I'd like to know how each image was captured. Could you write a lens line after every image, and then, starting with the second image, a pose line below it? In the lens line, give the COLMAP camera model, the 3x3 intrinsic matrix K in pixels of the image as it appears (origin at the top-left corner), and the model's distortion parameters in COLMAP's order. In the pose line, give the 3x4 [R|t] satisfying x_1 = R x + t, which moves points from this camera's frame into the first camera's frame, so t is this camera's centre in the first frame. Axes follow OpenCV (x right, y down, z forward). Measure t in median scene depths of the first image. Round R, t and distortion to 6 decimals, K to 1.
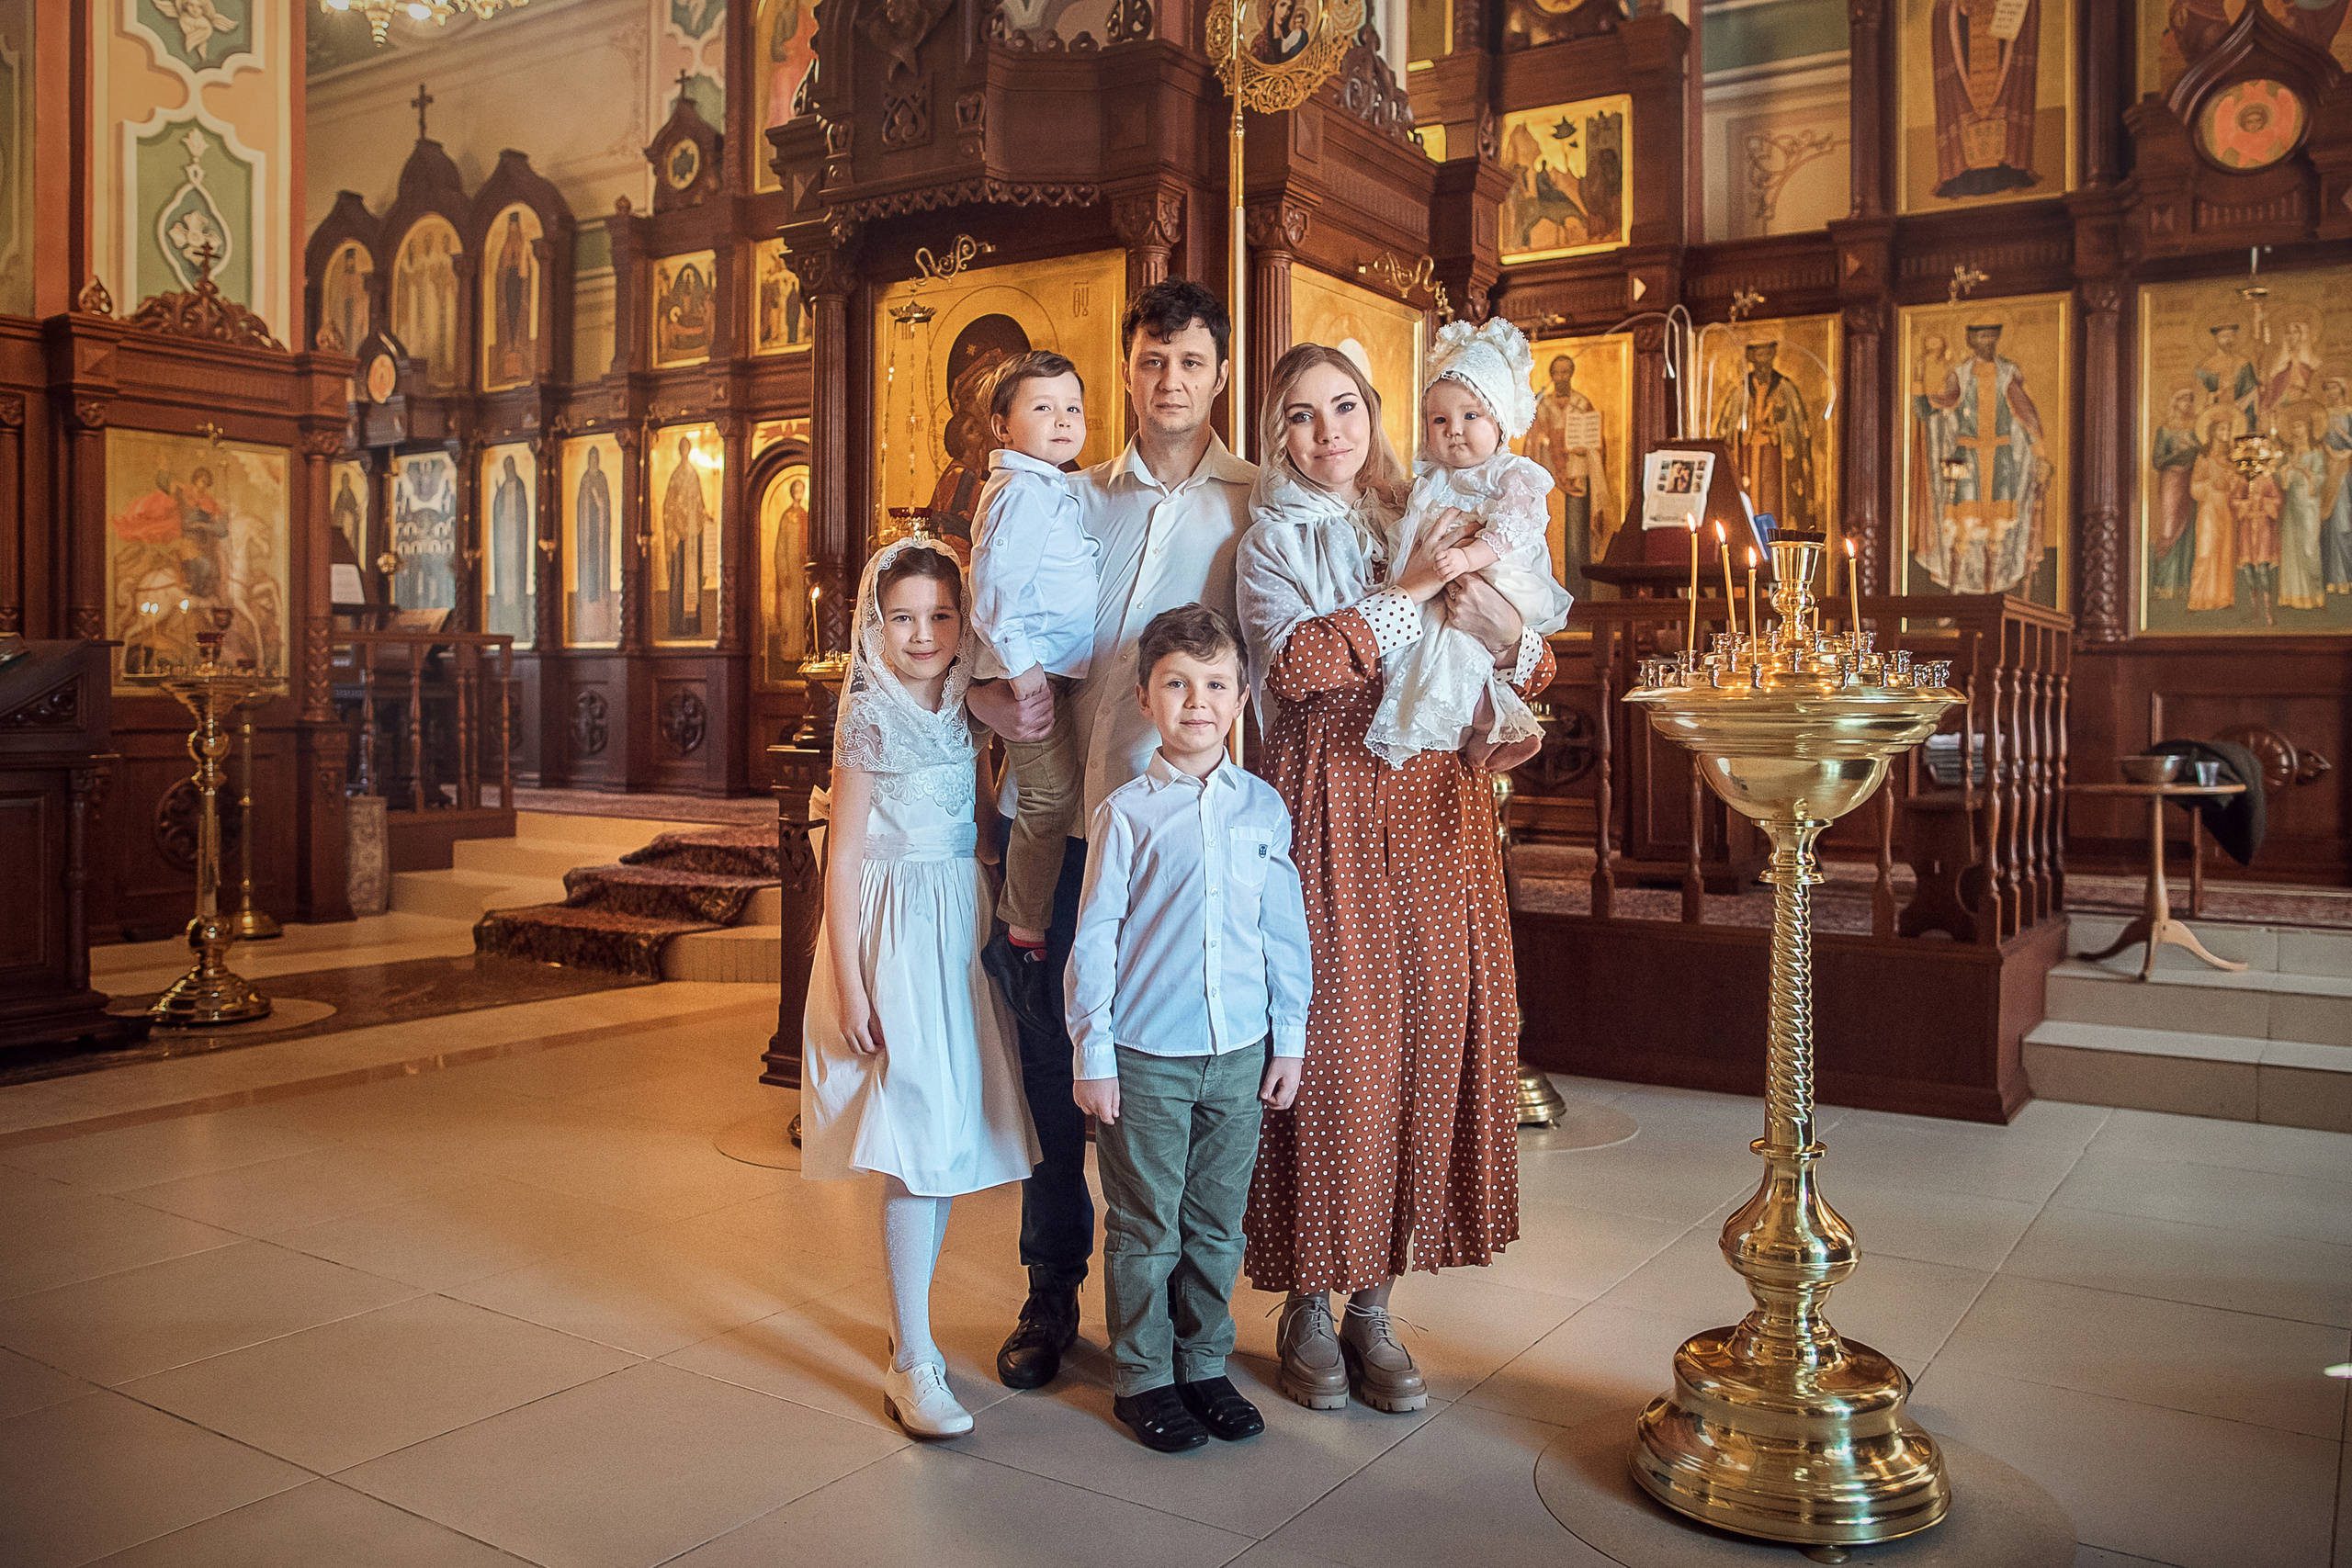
lens RADIAL K [[1909.9, 0, 1179.4], [0, 1909.9, 733.1], [0, 0, 1]] dist [-0.029518, 0.000992]
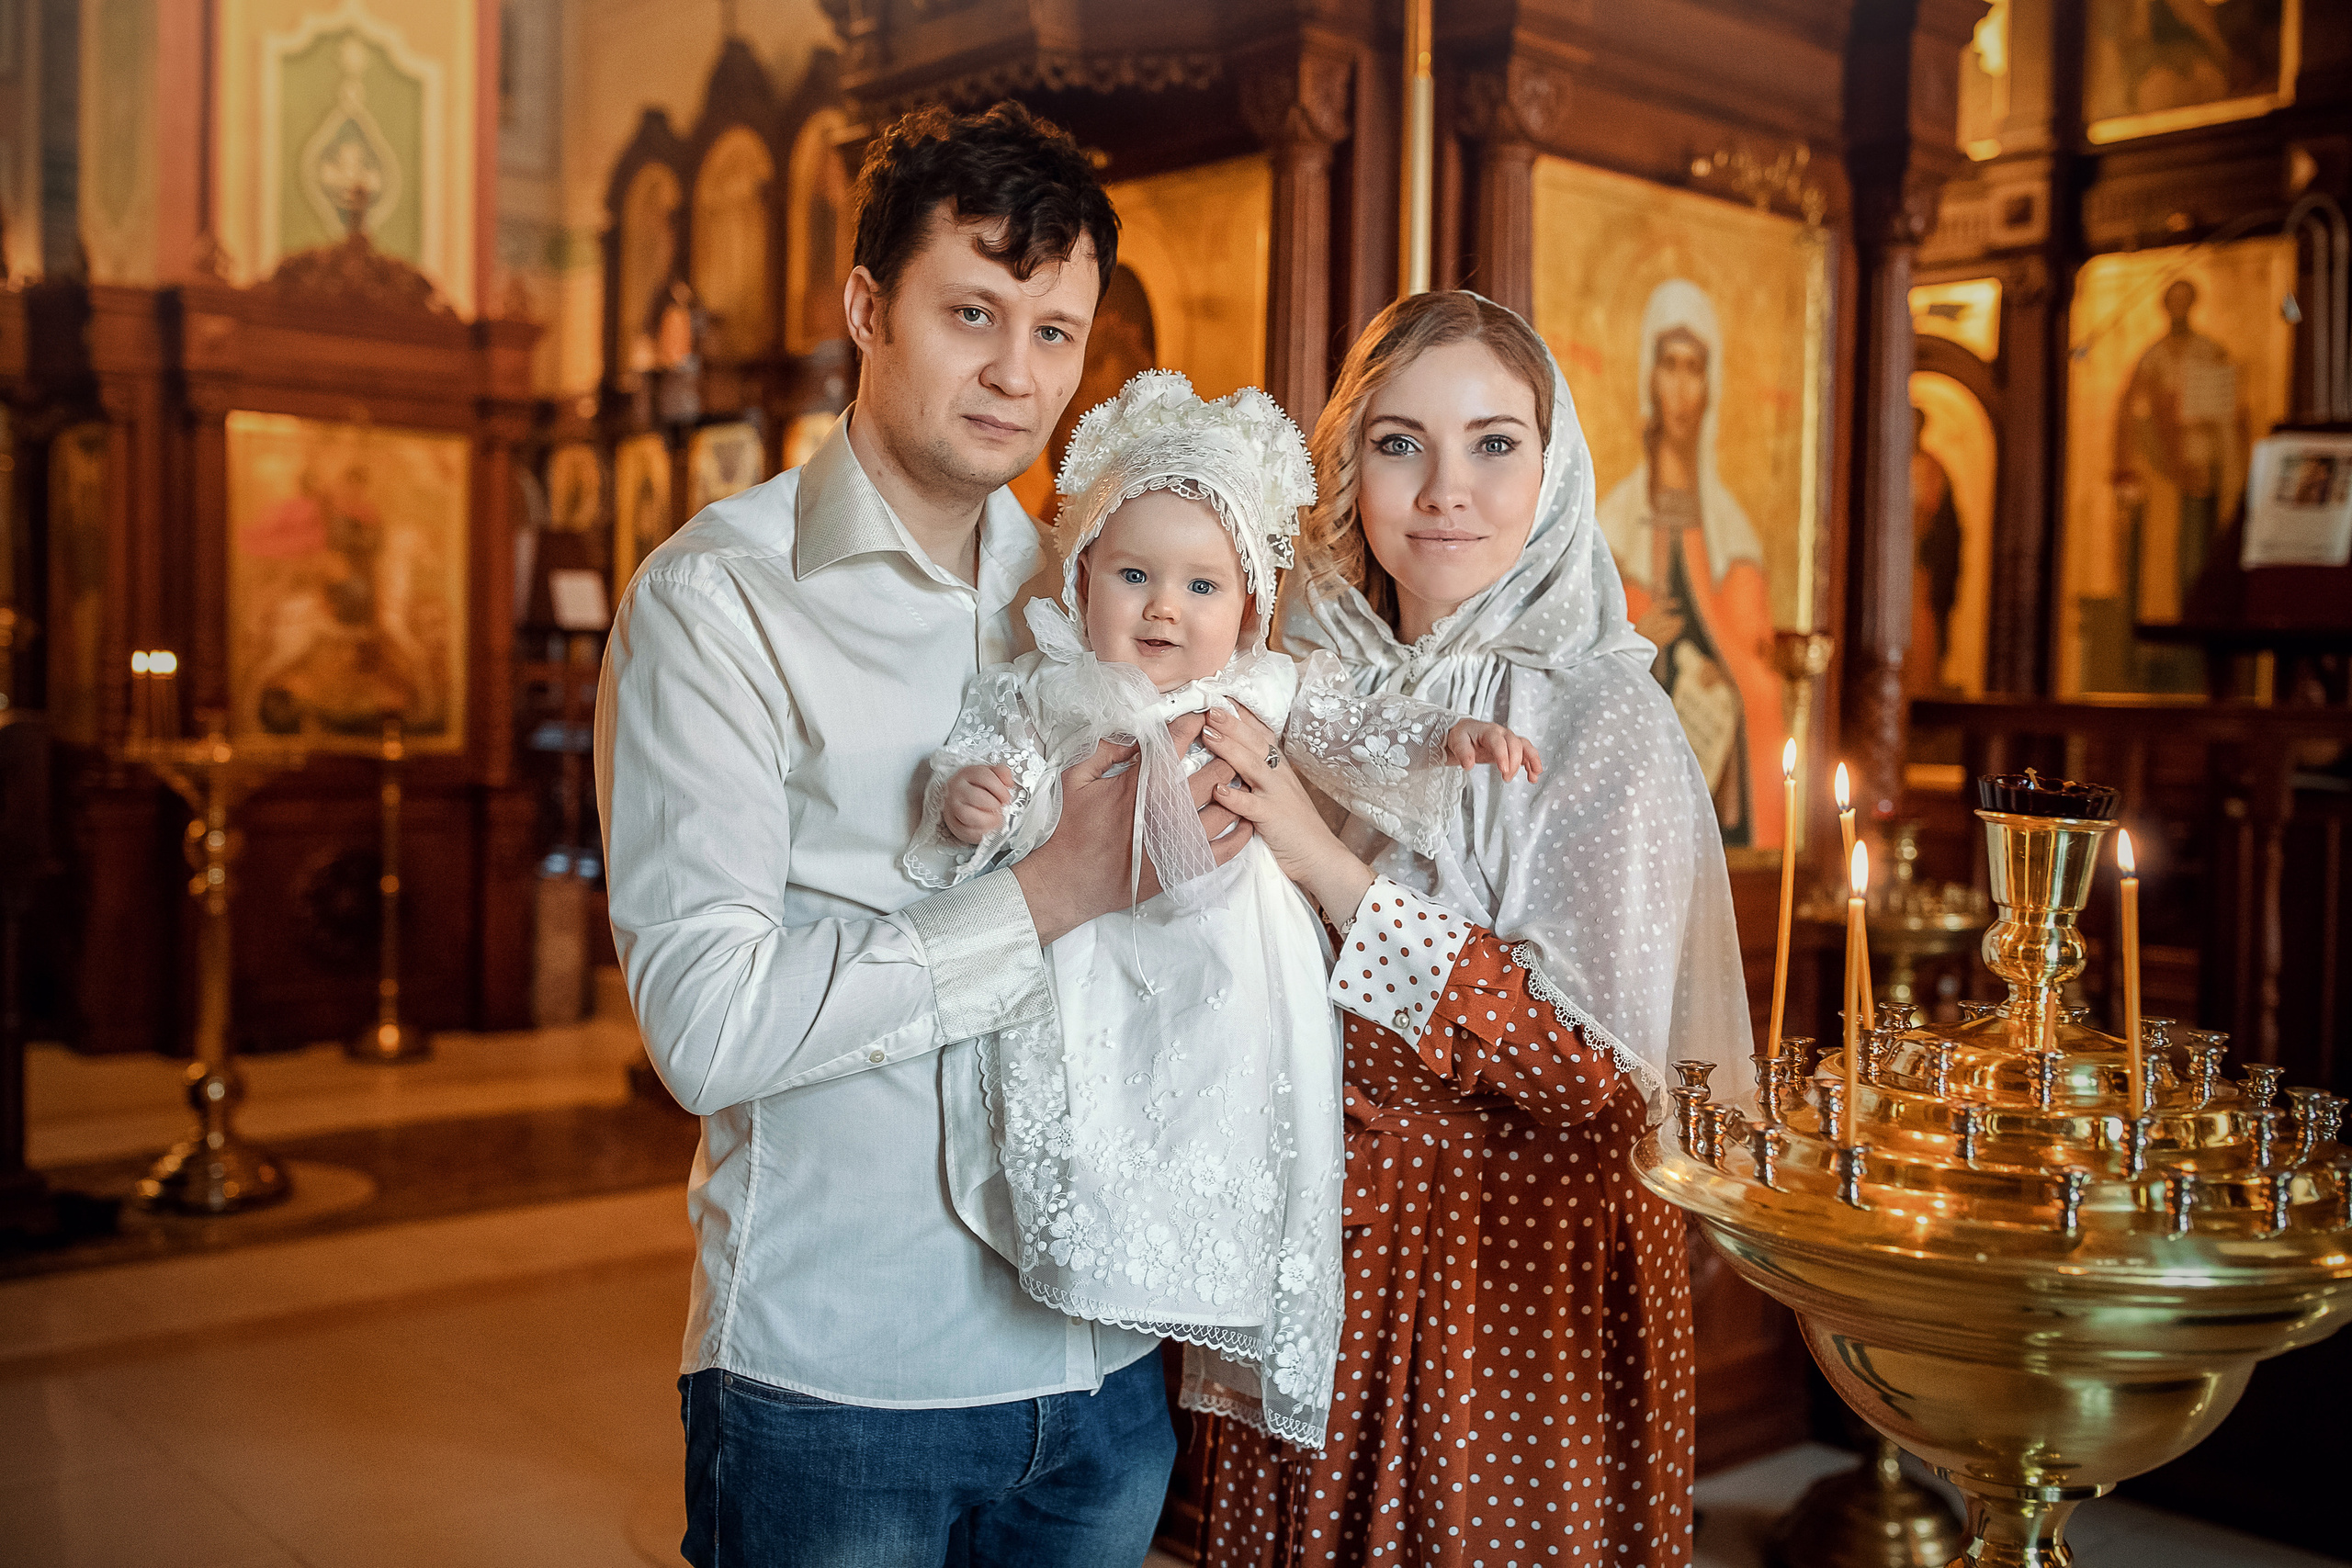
lens RADIAL K [[2348.9, 0, 1176.0], [0, 2348.9, 784.0], [0, 0, 1]] dist [-0.004804, -0.005758]
pose [[0.966409, 0.024945, -0.255796, 0.079339], [-0.020609, 0.999595, 0.019619, -0.033211], [0.256182, -0.013689, 0.966532, 0.132886]]
